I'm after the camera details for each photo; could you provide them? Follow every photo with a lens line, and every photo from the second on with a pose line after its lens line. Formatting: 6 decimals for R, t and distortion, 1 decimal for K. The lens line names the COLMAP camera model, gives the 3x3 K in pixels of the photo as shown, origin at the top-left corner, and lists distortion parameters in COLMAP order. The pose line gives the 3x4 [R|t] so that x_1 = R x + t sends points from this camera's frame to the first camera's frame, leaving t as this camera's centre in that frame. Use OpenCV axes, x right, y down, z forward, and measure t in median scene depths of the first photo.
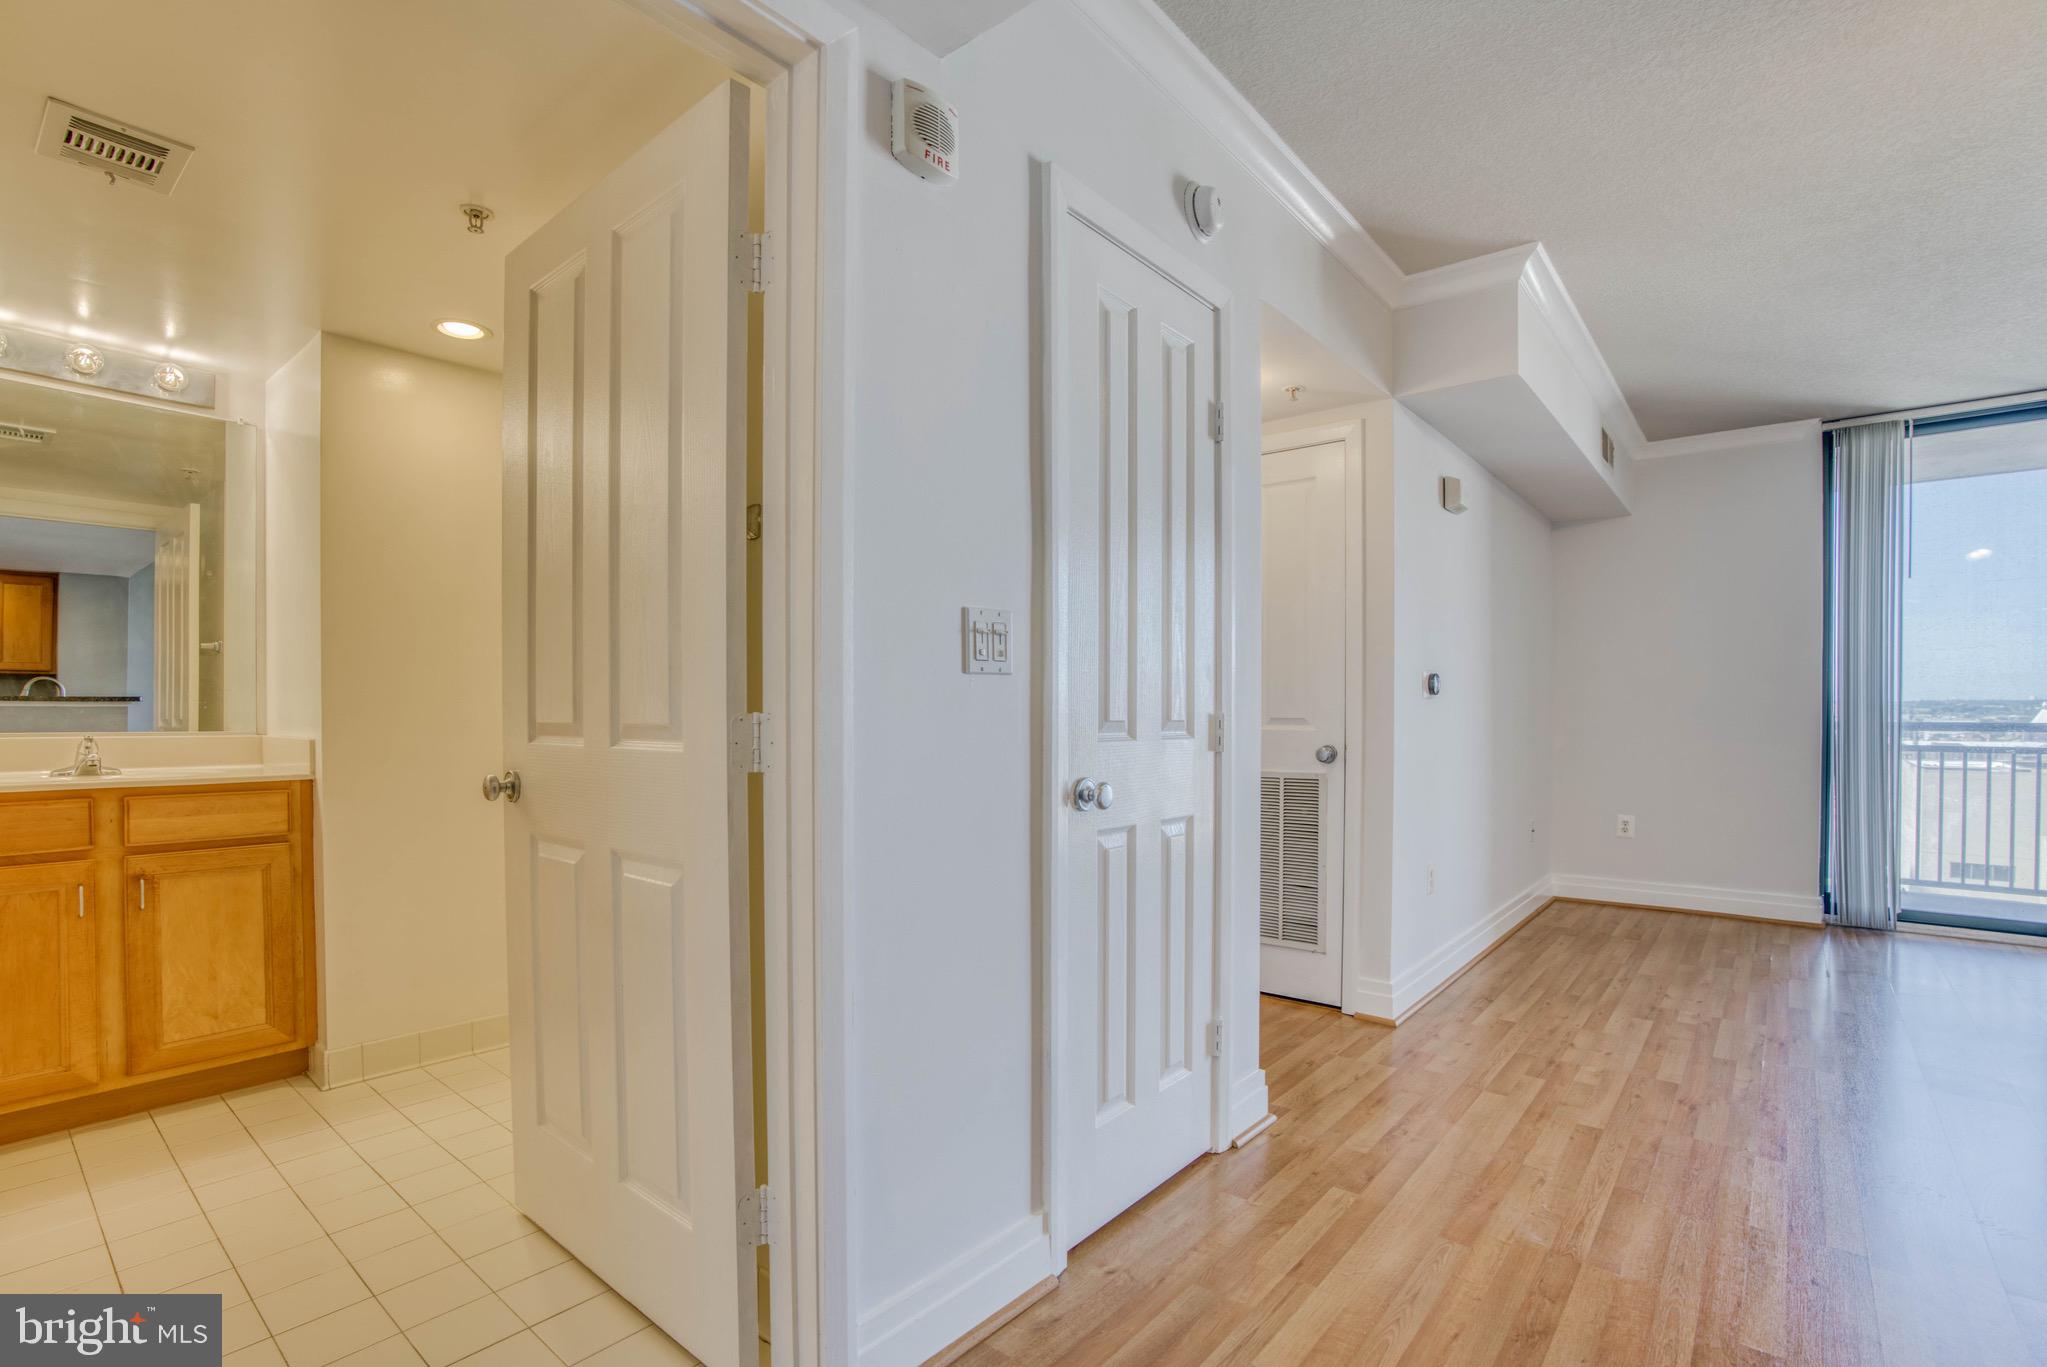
lens RADIAL K [[951.1, 0, 1014.3], [0, 951.1, 729.0], [0, 0, 1]] dist [-0.050624, 0.019435]
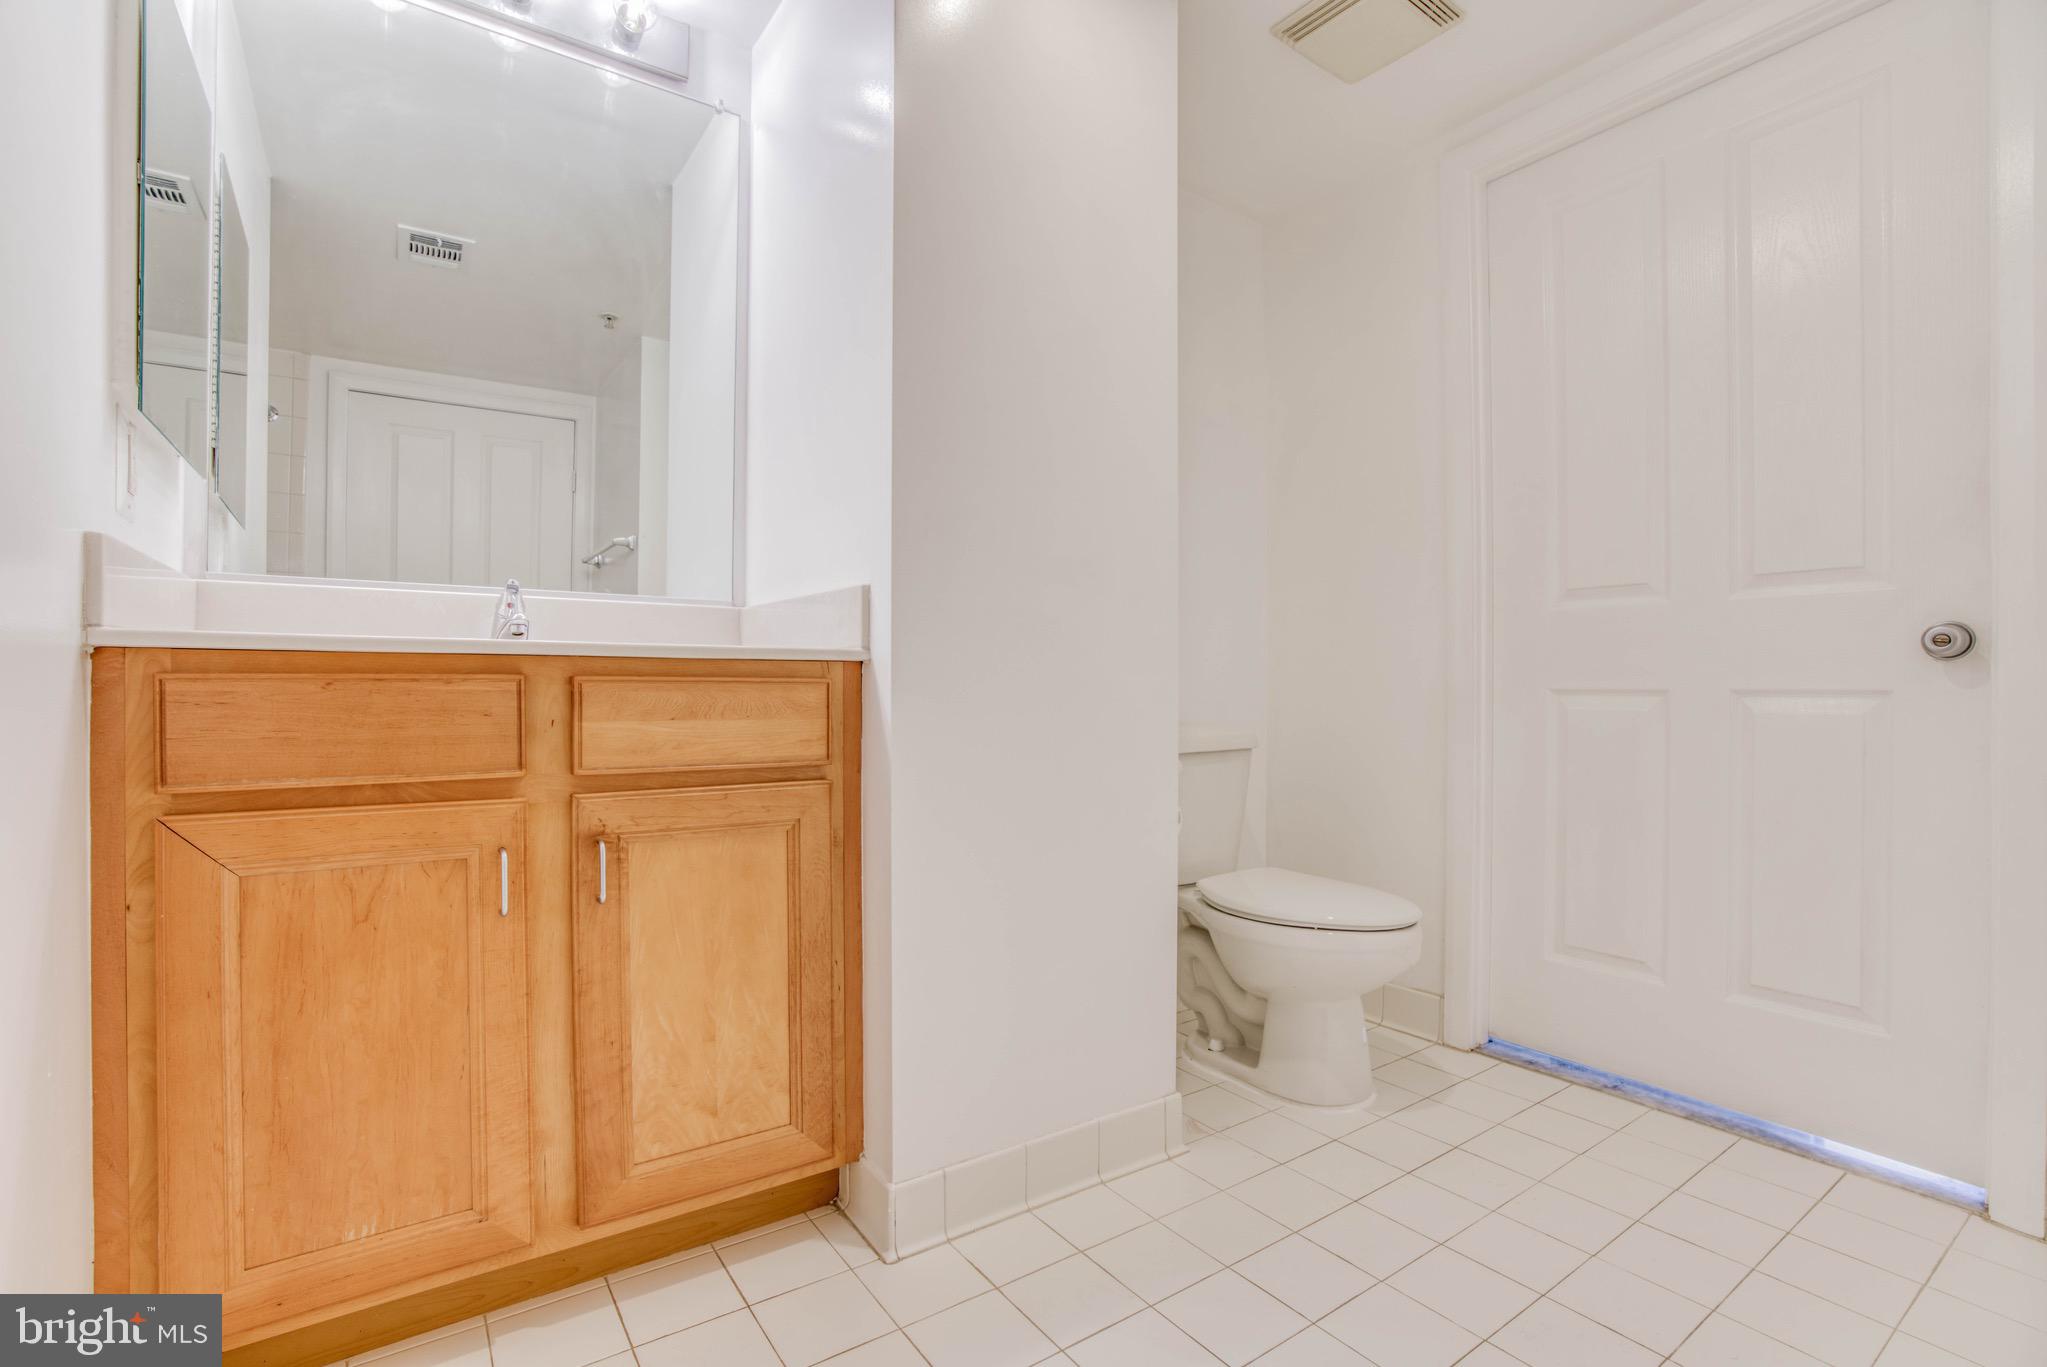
lens RADIAL K [[935.2, 0, 1013.3], [0, 935.2, 688.8], [0, 0, 1]] dist [-0.067328, 0.027862]
pose [[0.964056, 0.011932, -0.265430, -0.590949], [-0.012404, 0.999923, -0.000102, 0.076164], [0.265408, 0.003391, 0.964130, 0.569467]]
